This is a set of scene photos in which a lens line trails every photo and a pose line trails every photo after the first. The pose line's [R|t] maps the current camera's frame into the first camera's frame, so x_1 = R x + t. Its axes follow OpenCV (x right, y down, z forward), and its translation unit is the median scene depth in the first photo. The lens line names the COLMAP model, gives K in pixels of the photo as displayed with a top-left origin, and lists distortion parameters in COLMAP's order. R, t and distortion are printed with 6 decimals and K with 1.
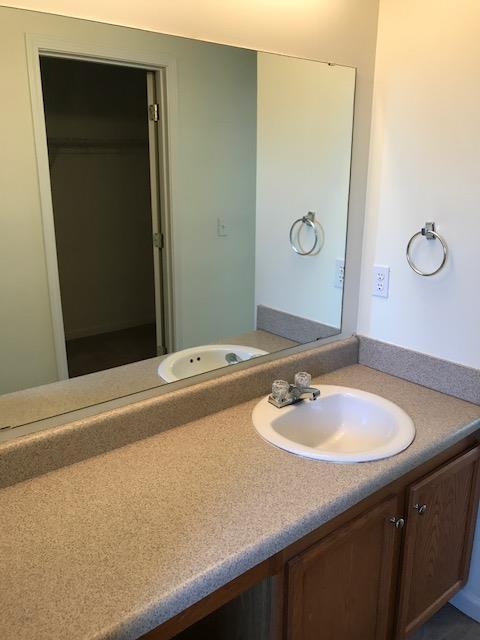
lens RADIAL K [[527.4, 0, 240.0], [0, 527.4, 320.0], [0, 0, 1]] dist [0.009012, -0.008630]
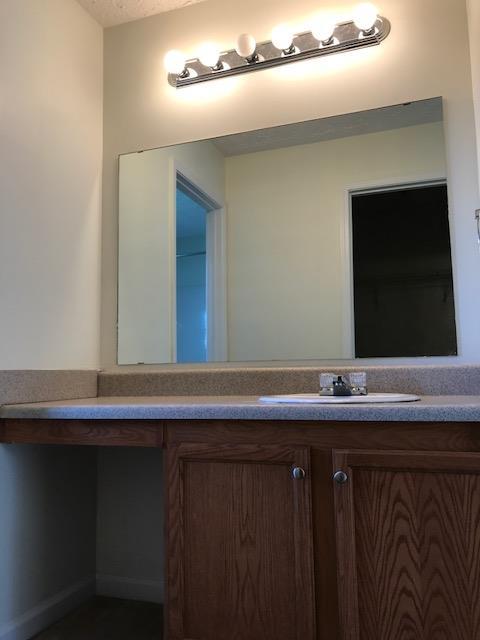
lens RADIAL K [[527.4, 0, 240.0], [0, 527.4, 320.0], [0, 0, 1]] dist [0.009012, -0.008630]
pose [[0.514855, -0.100162, -0.851406, 0.955219], [-0.224291, 0.942819, -0.246547, 0.337505], [0.827416, 0.317898, 0.462950, 0.334758]]
